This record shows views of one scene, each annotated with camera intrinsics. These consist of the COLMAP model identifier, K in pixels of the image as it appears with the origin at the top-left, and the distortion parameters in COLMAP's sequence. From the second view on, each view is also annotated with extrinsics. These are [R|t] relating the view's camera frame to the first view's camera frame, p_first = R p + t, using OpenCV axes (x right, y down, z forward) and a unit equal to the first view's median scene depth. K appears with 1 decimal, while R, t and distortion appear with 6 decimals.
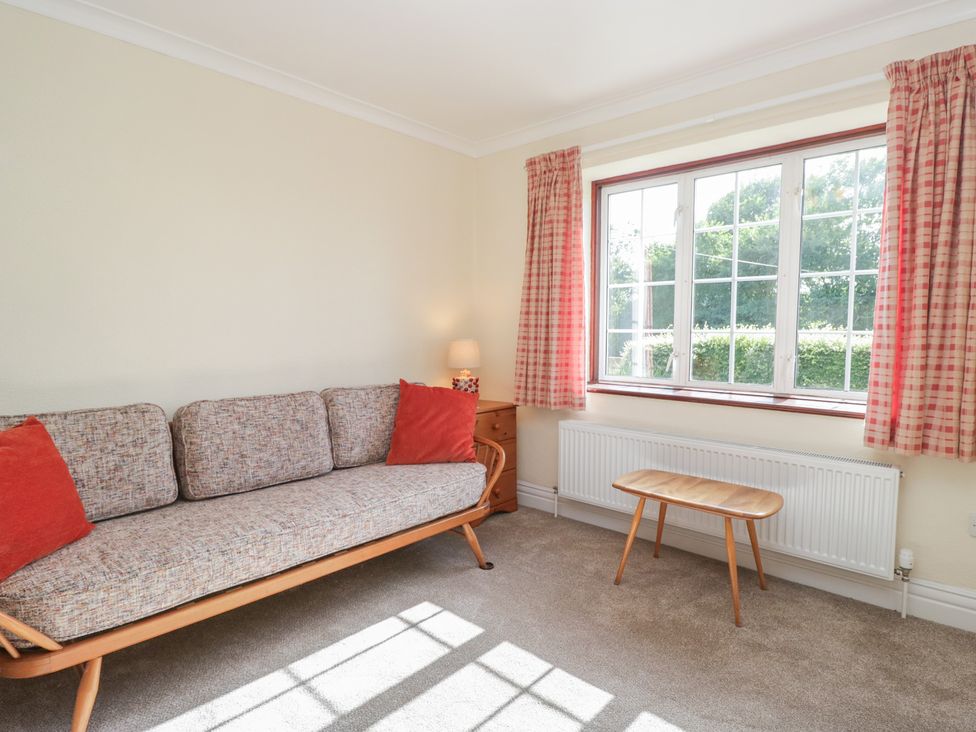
lens RADIAL K [[521.0, 0, 492.0], [0, 521.0, 365.9], [0, 0, 1]] dist [0.001196, -0.014160]
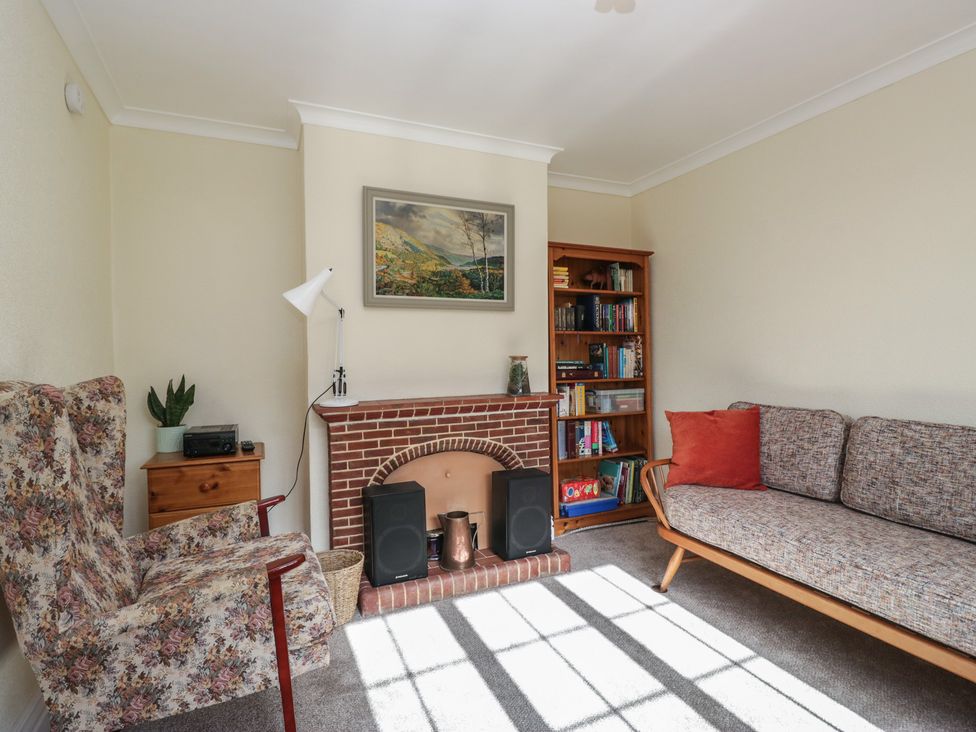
lens RADIAL K [[521.0, 0, 492.0], [0, 521.0, 365.9], [0, 0, 1]] dist [0.001196, -0.014160]
pose [[-0.396209, 0.028996, -0.917702, 0.677505], [-0.046908, 0.997557, 0.051771, -0.050481], [0.916961, 0.063559, -0.393881, 0.725703]]
